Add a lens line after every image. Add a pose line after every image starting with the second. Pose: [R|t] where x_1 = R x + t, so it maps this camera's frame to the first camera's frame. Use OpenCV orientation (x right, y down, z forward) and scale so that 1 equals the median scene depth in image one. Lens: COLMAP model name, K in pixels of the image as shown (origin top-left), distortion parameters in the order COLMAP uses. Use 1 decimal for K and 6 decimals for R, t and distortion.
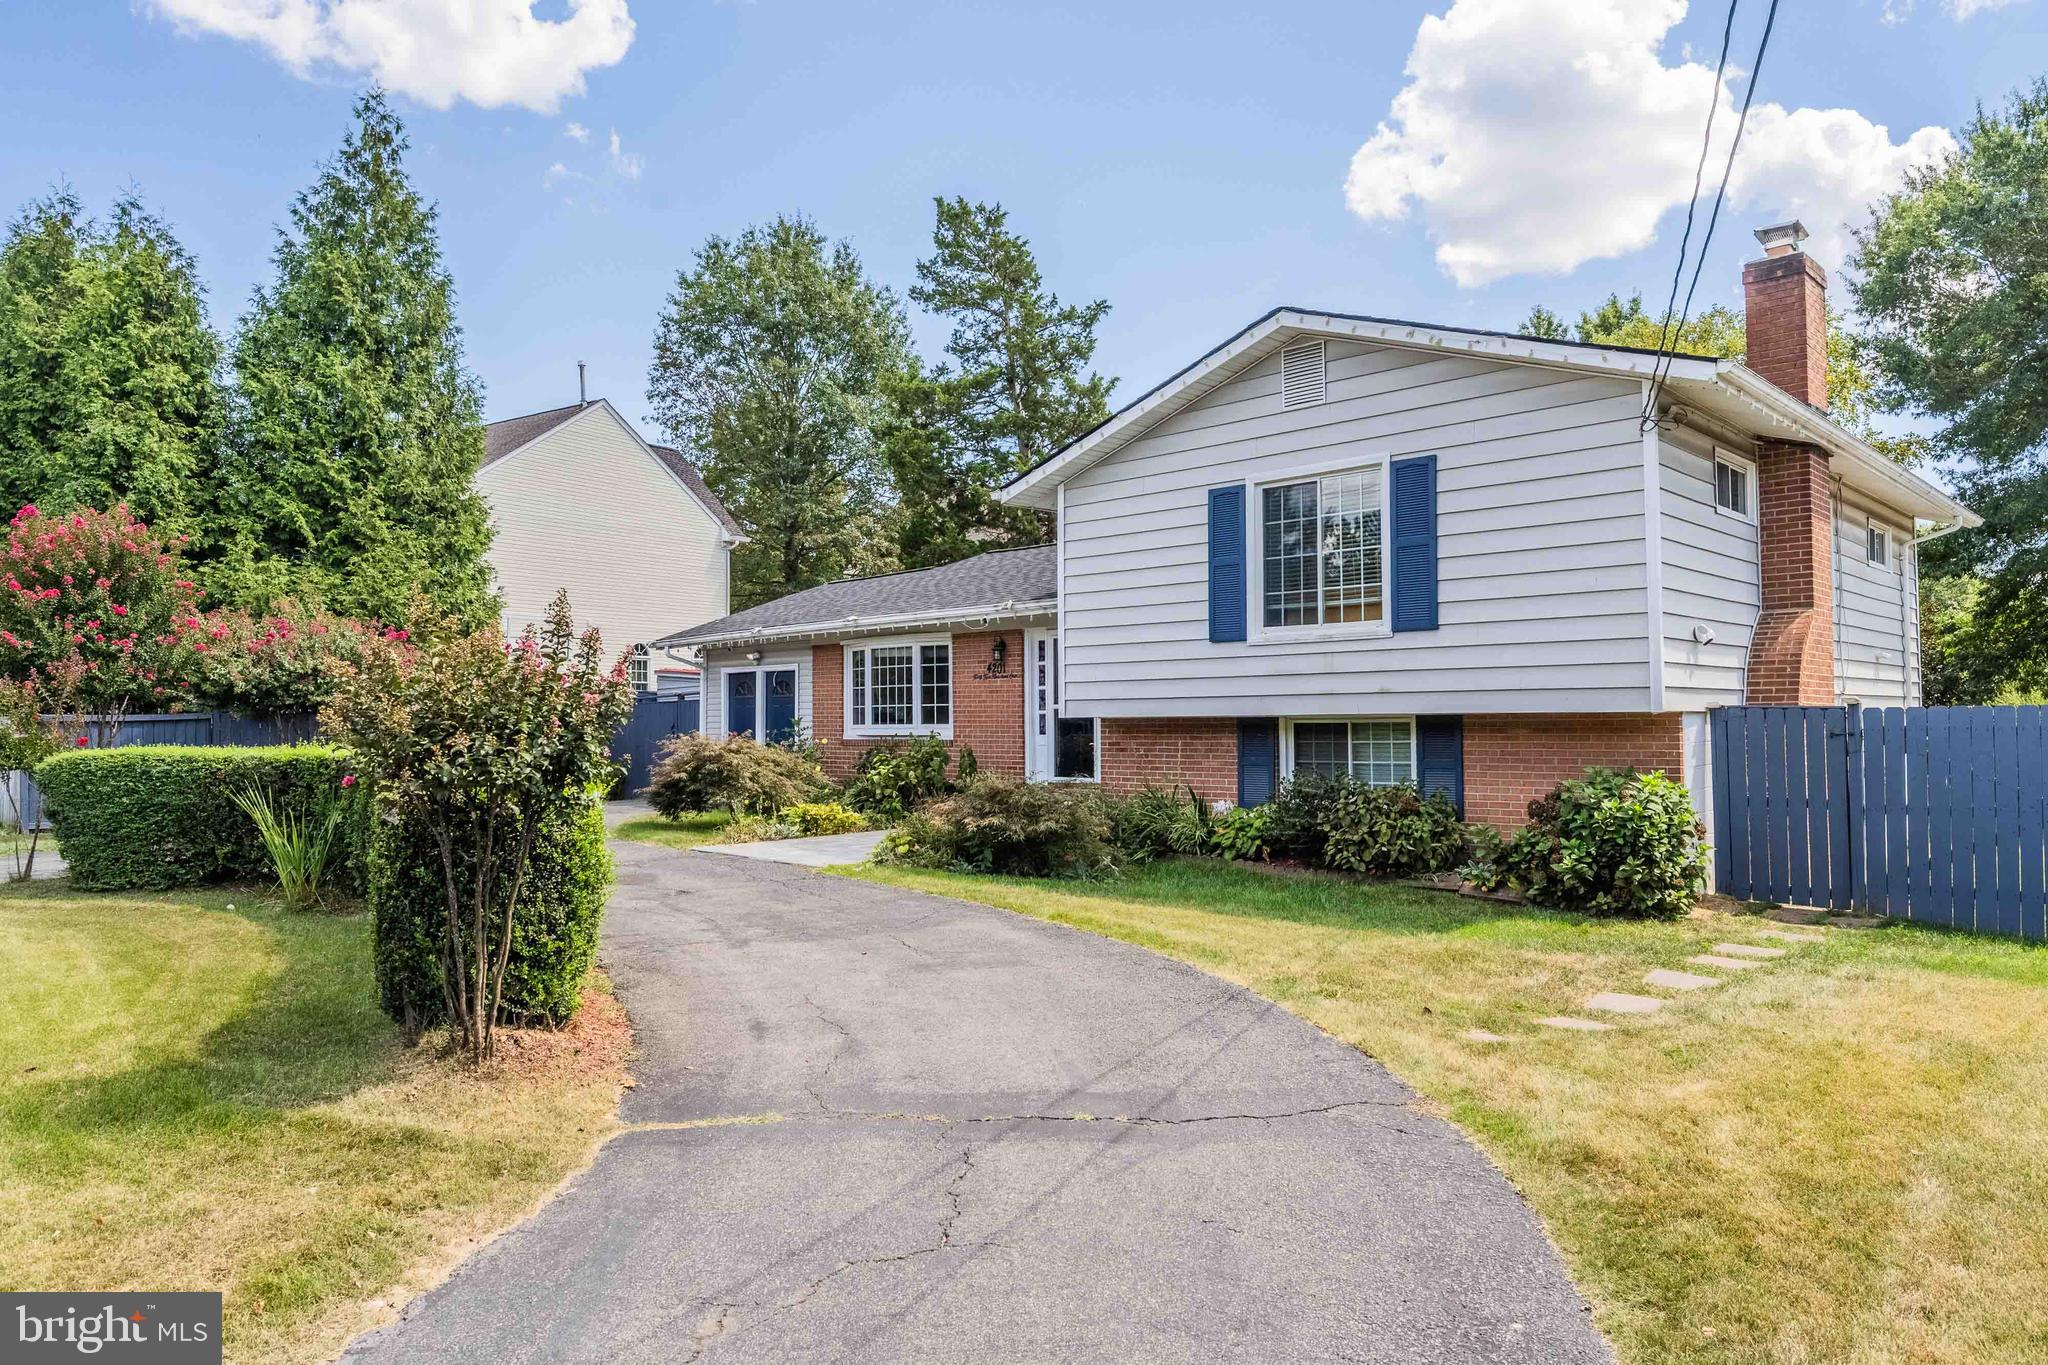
lens RADIAL K [[1328.8, 0, 1024.0], [0, 1328.8, 682.5], [0, 0, 1]] dist [0.001480, 0.000234]
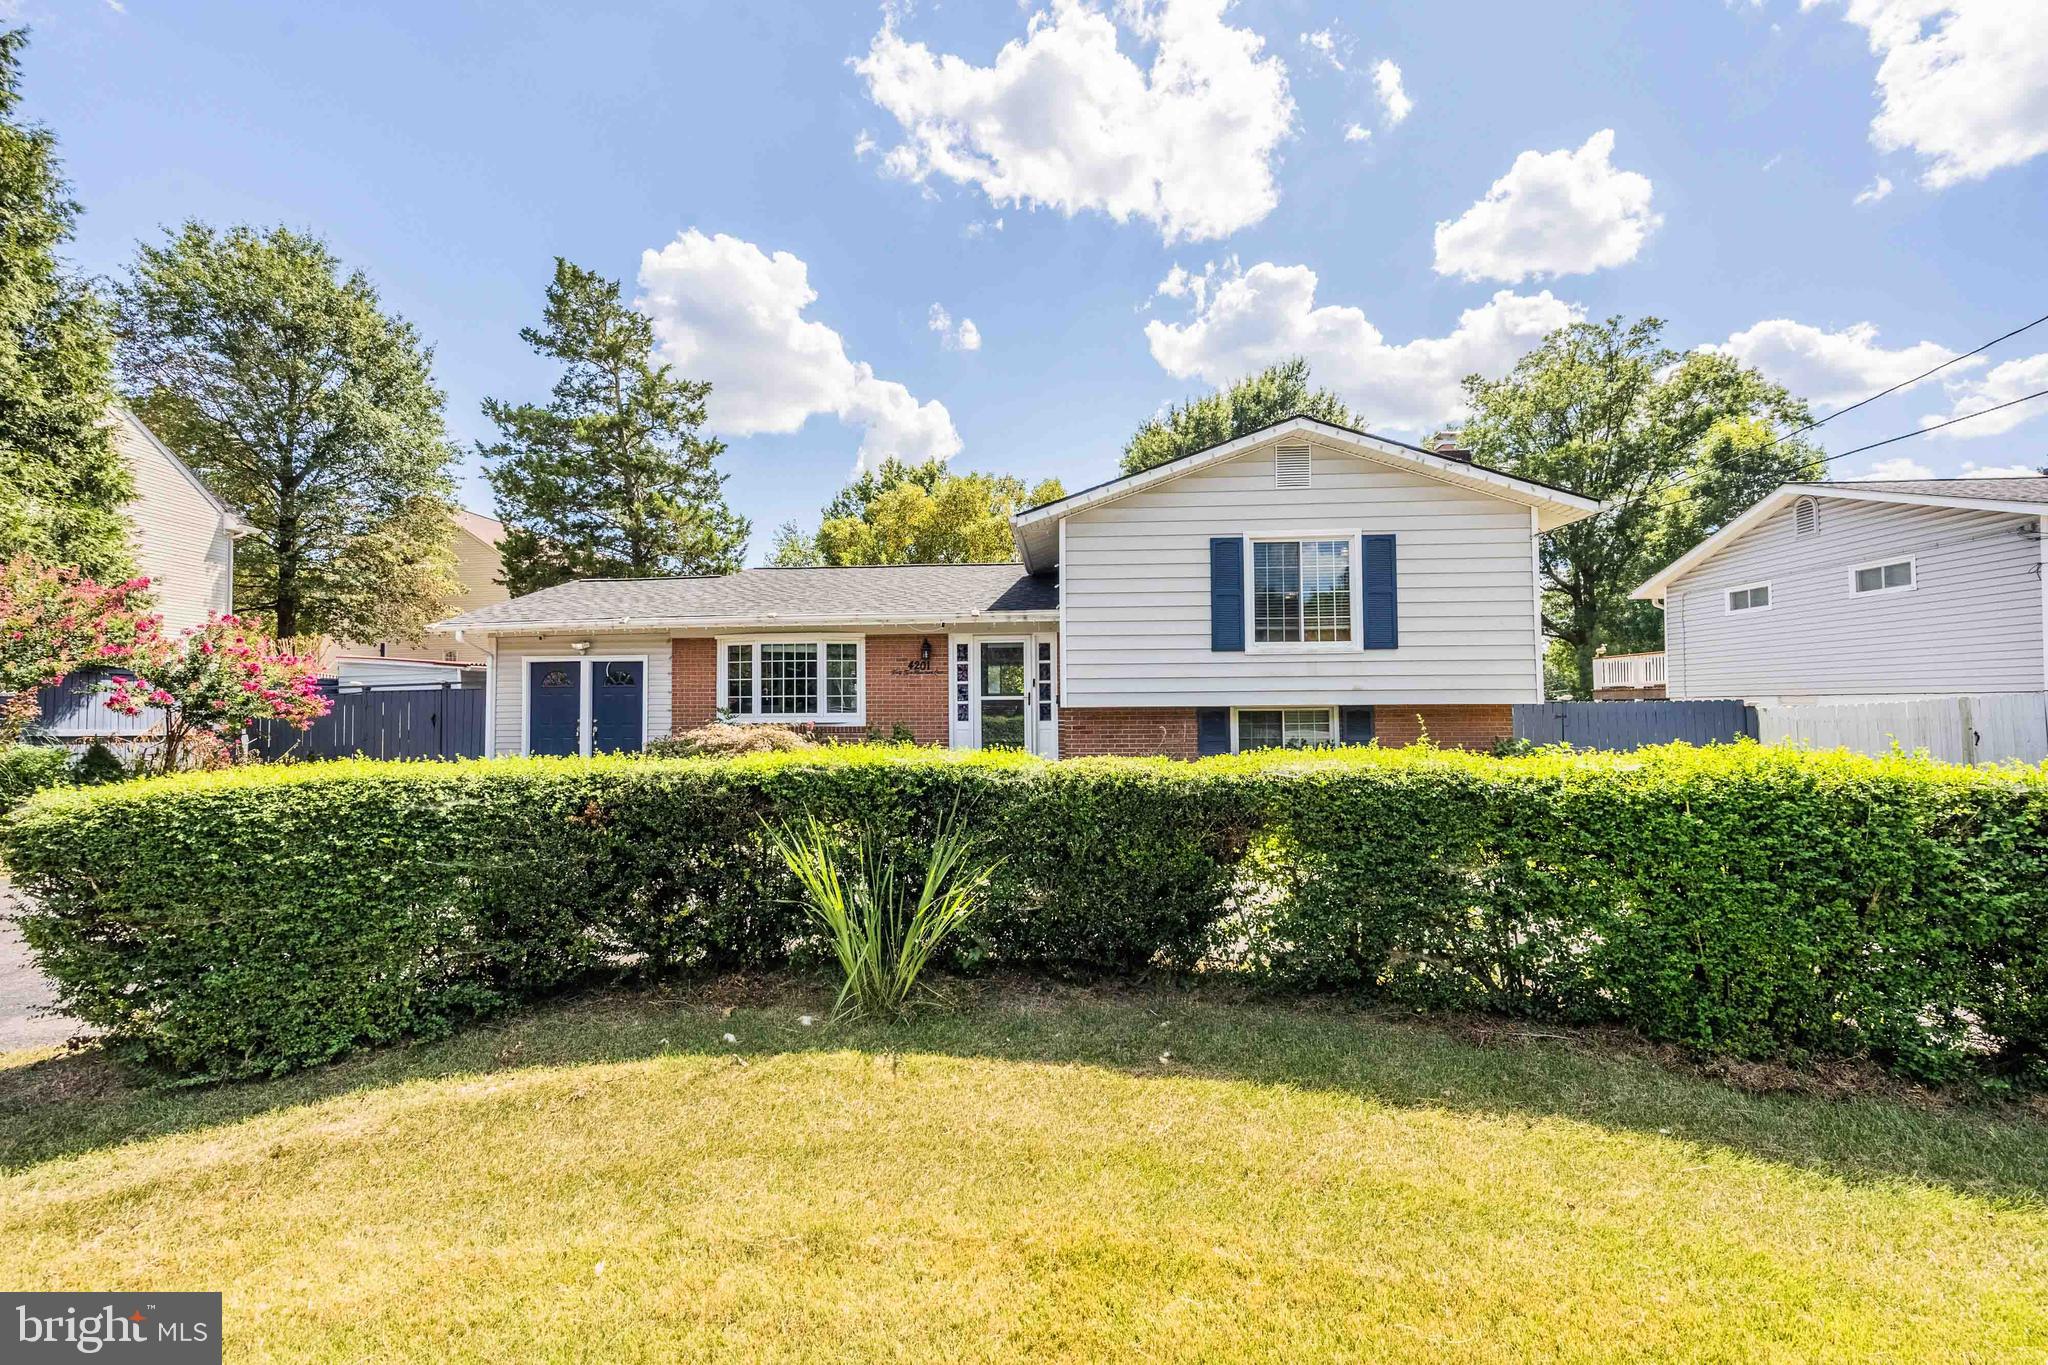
lens RADIAL K [[826.2, 0, 1024.0], [0, 826.2, 682.5], [0, 0, 1]] dist [-0.000438, -0.000189]
pose [[0.765023, 0.019134, 0.643719, -0.537646], [-0.016949, 0.999810, -0.009576, 0.012585], [-0.643780, -0.003585, 0.765202, 0.474241]]
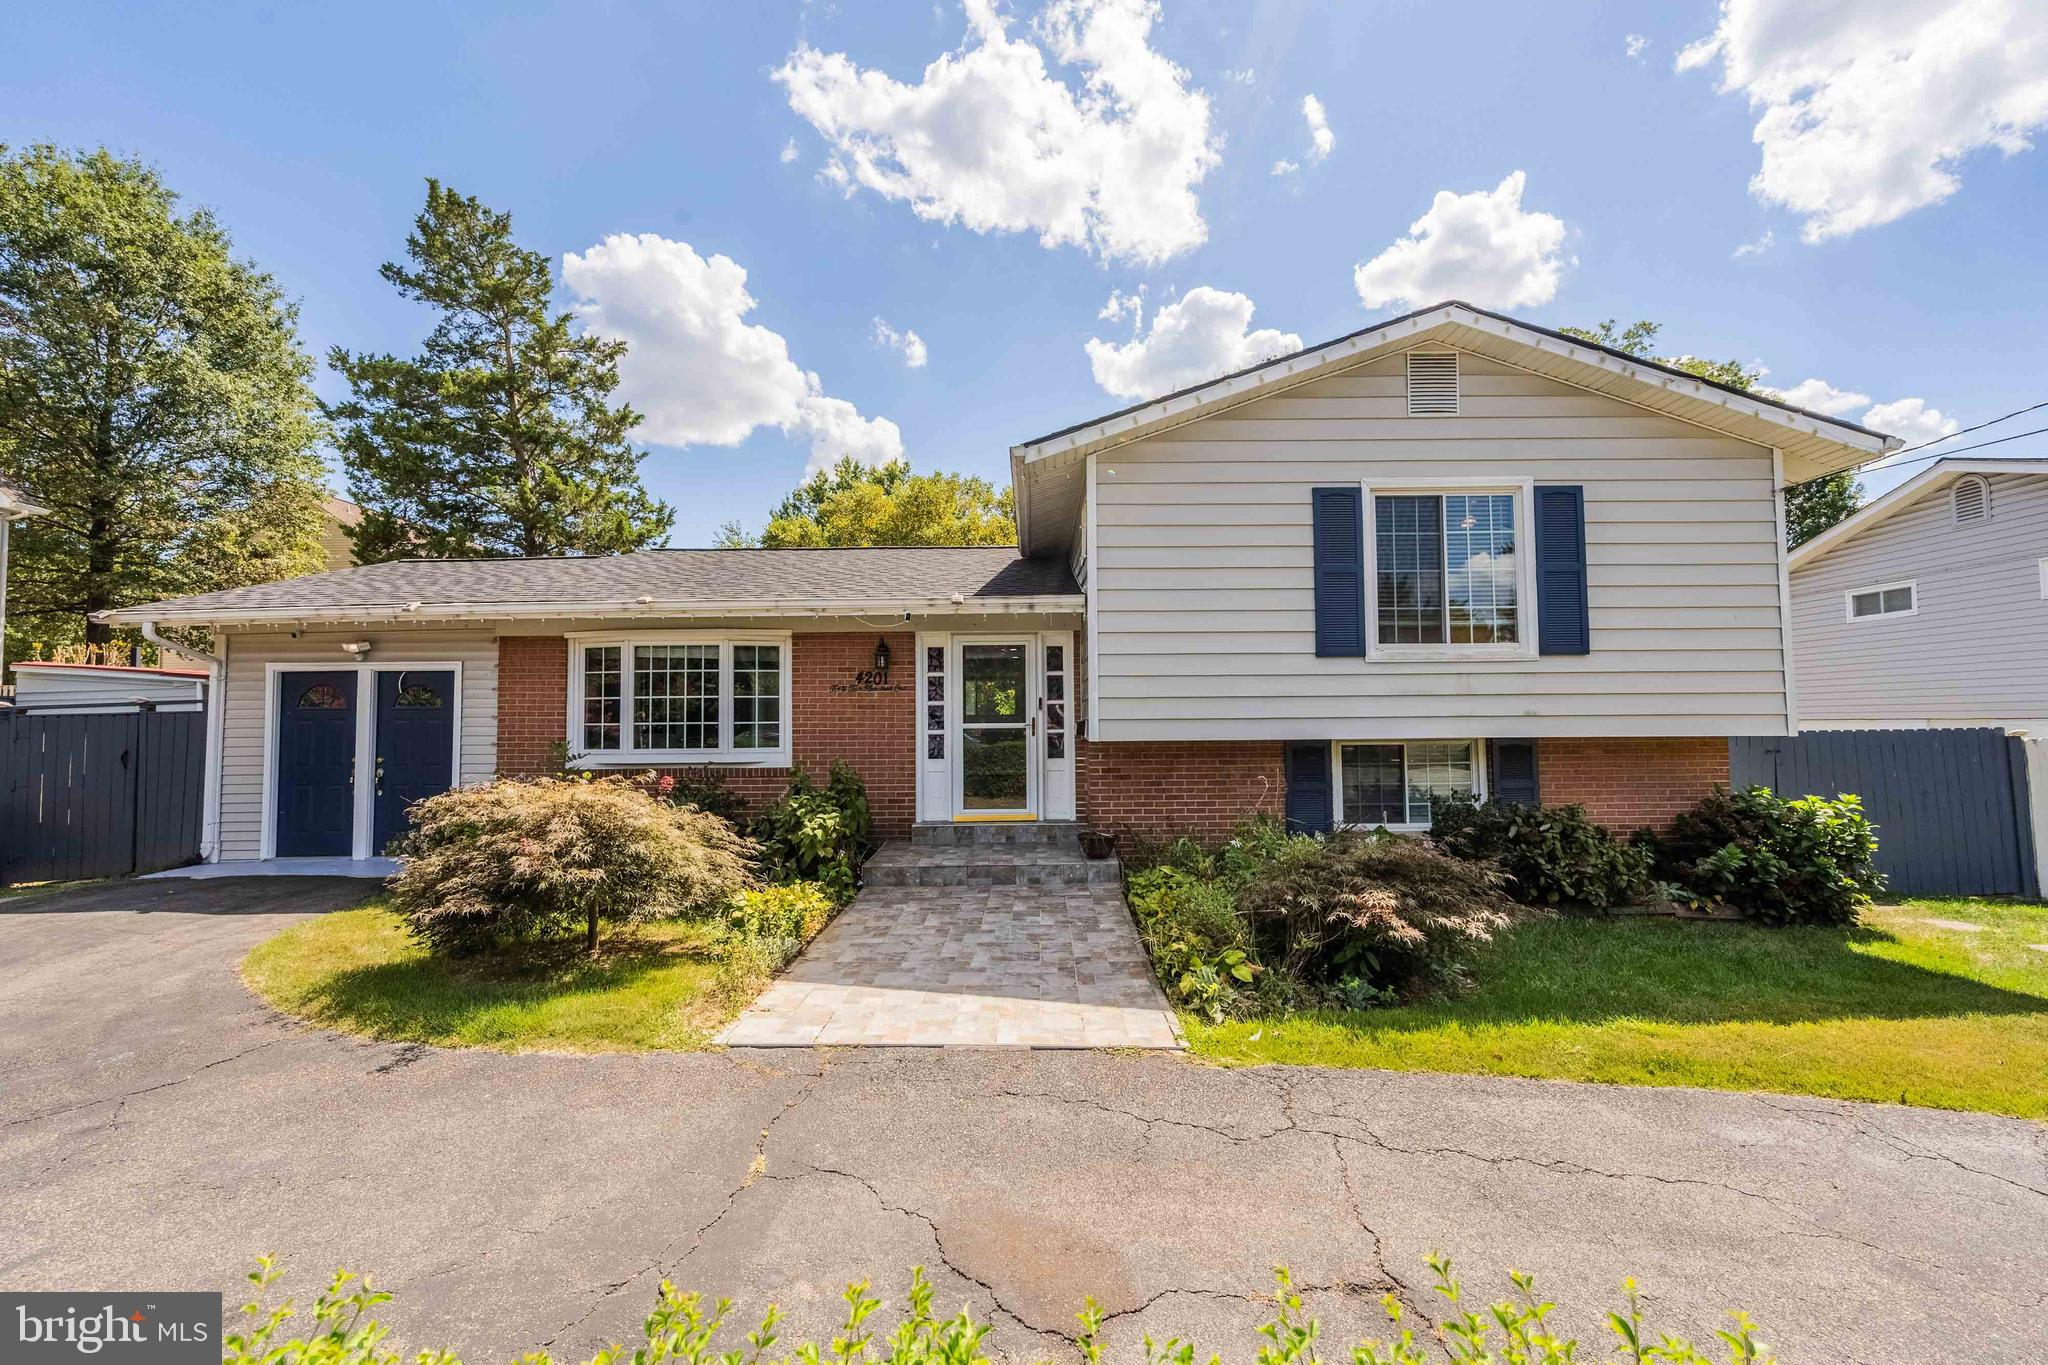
lens RADIAL K [[821.1, 0, 1038.0], [0, 821.1, 687.4], [0, 0, 1]] dist [-0.000696, -0.000527]
pose [[0.720474, 0.030415, 0.692815, -0.372840], [-0.017419, 0.999516, -0.025765, 0.007652], [-0.693263, 0.006494, 0.720655, 0.721427]]
